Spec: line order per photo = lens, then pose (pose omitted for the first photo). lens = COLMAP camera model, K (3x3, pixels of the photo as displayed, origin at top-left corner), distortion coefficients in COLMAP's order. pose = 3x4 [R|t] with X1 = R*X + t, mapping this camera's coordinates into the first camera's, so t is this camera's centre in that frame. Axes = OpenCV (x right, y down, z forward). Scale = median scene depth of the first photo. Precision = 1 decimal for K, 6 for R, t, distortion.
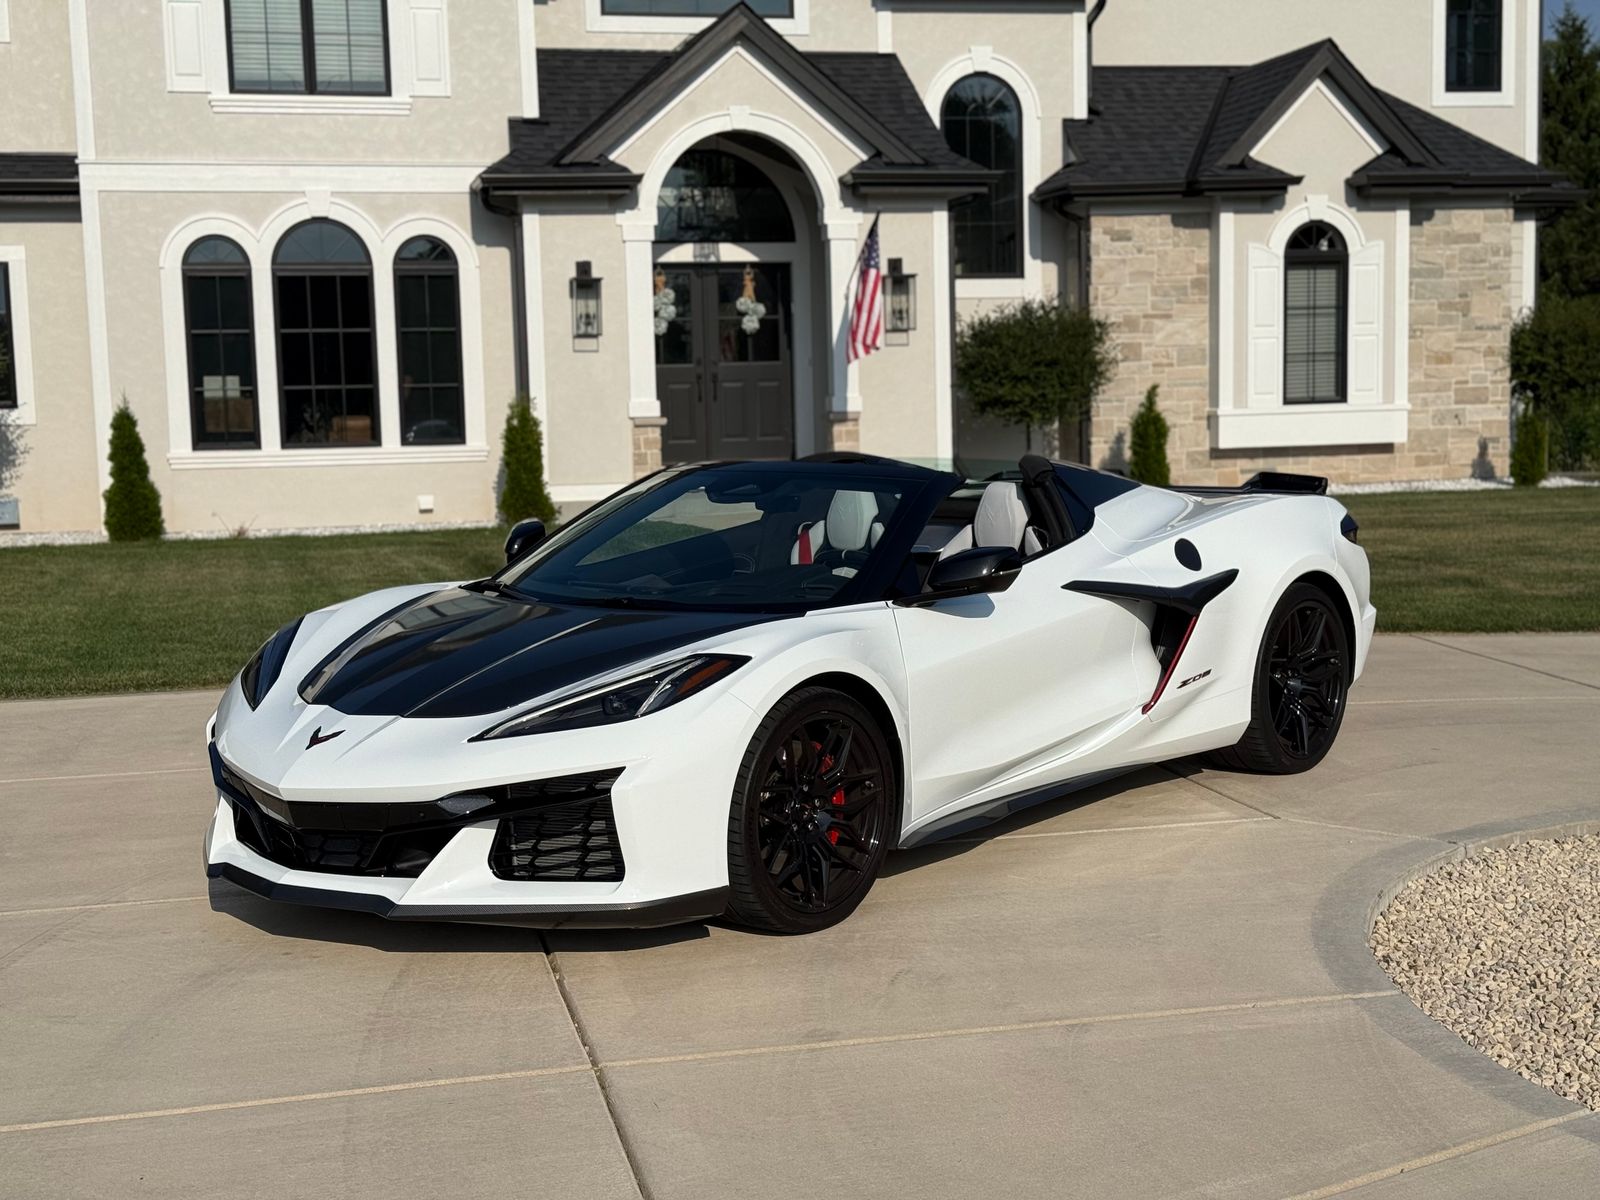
lens RADIAL K [[2203.4, 0, 799.3], [0, 2203.4, 604.5], [0, 0, 1]] dist [0.062010, 0.000000]
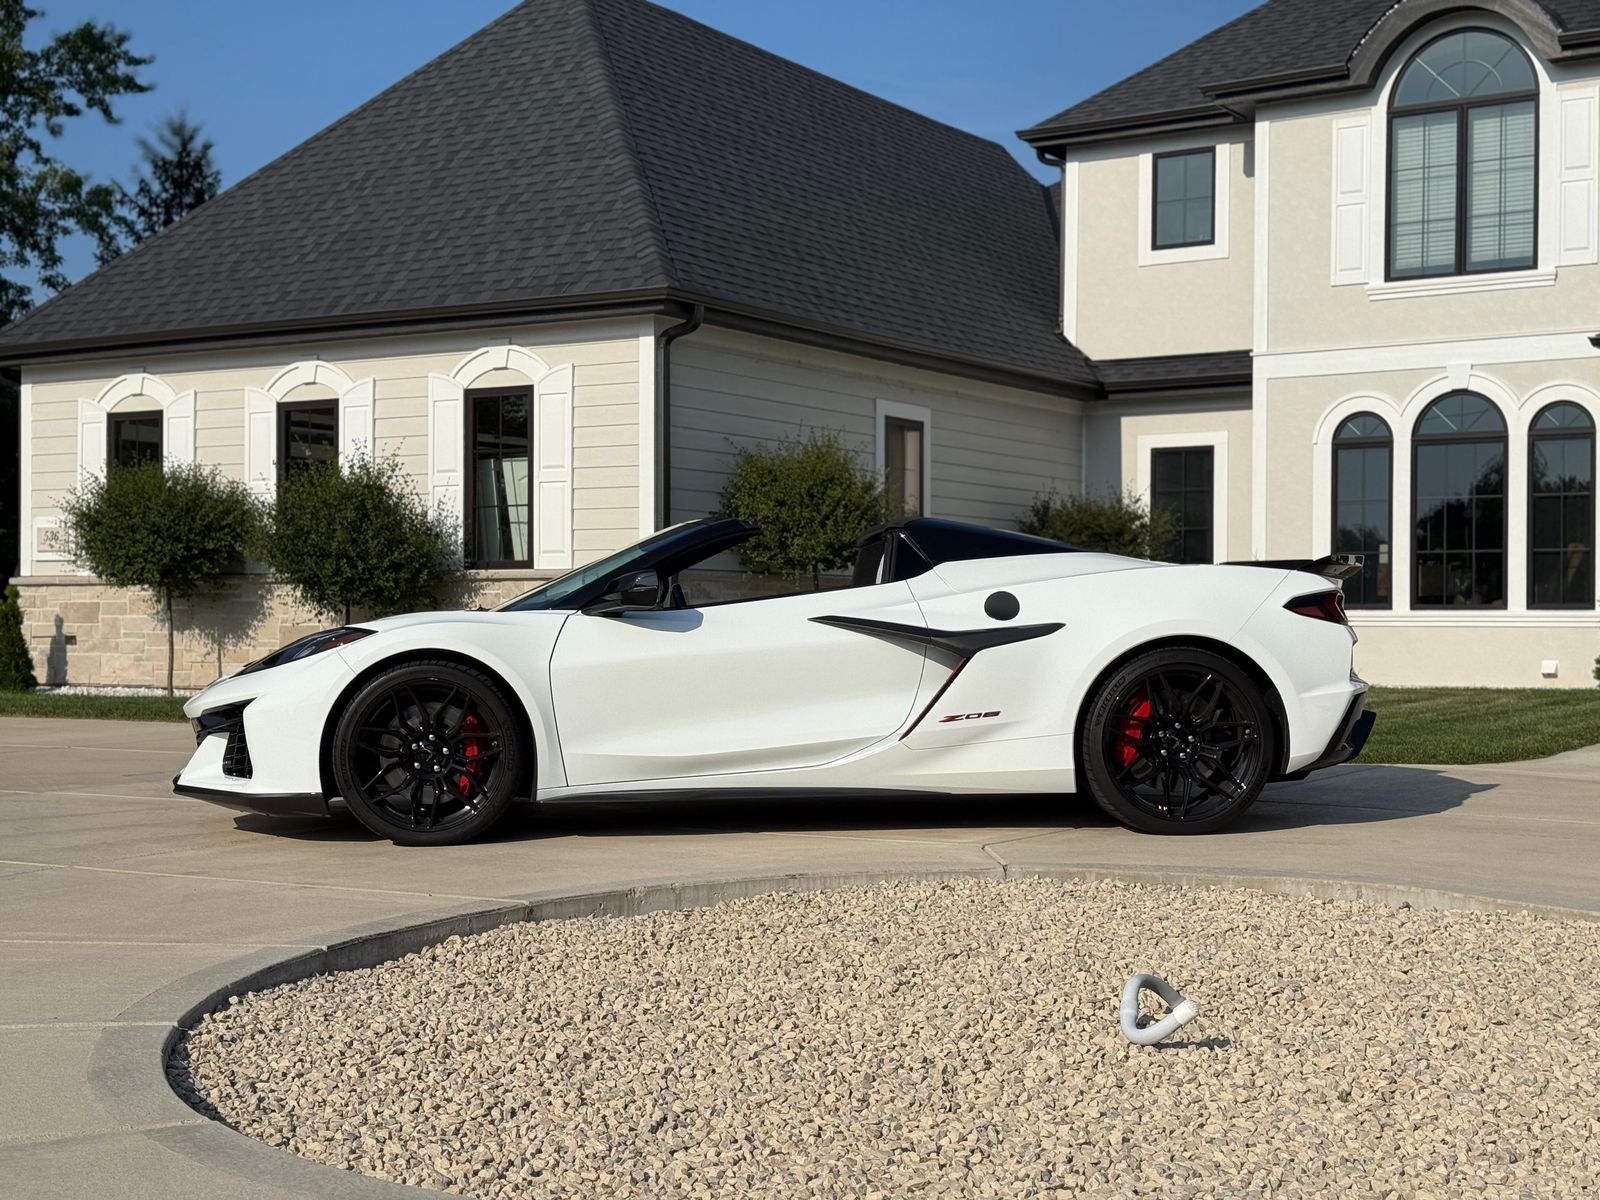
lens RADIAL K [[2203.4, 0, 797.9], [0, 2203.4, 600.0], [0, 0, 1]] dist [0.062010, 0.000000]
pose [[0.696243, 0.010484, -0.717730, 0.320088], [-0.084293, 0.994169, -0.067248, 0.020265], [0.712840, 0.107320, 0.693067, 0.064430]]
